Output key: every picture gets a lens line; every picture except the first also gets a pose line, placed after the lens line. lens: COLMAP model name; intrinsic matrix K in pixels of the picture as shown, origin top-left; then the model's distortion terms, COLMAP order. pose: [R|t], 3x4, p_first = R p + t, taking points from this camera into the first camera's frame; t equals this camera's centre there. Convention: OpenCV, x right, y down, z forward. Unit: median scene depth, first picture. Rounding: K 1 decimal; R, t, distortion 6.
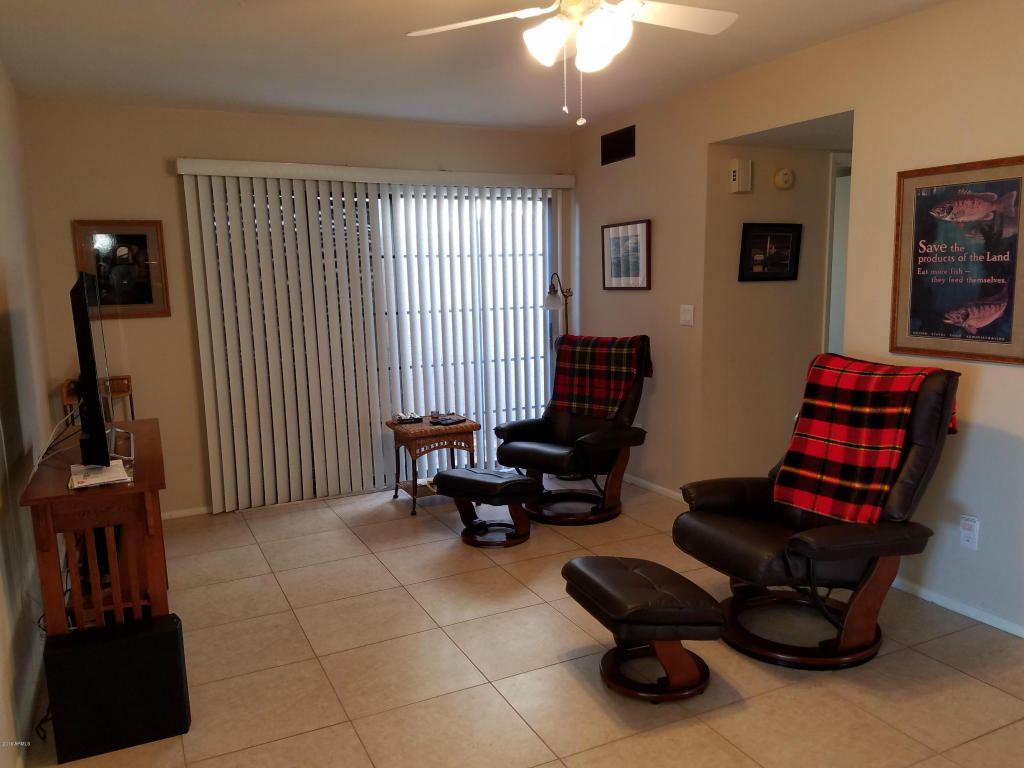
lens RADIAL K [[783.8, 0, 513.7], [0, 783.8, 387.3], [0, 0, 1]] dist [0.067299, -0.044070]
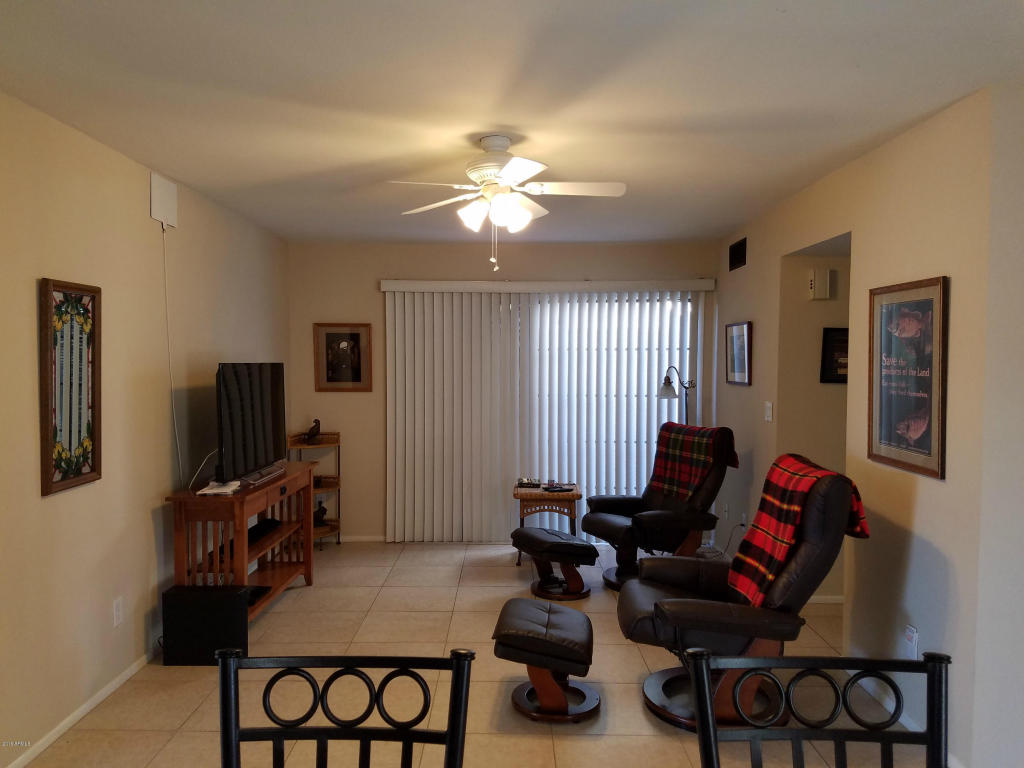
lens RADIAL K [[783.8, 0, 508.9], [0, 783.8, 377.3], [0, 0, 1]] dist [0.067299, -0.044070]
pose [[0.892269, 0.036312, -0.450043, 0.390927], [-0.086420, 0.992067, -0.091294, -0.010361], [0.443157, 0.120351, 0.888328, -0.105707]]
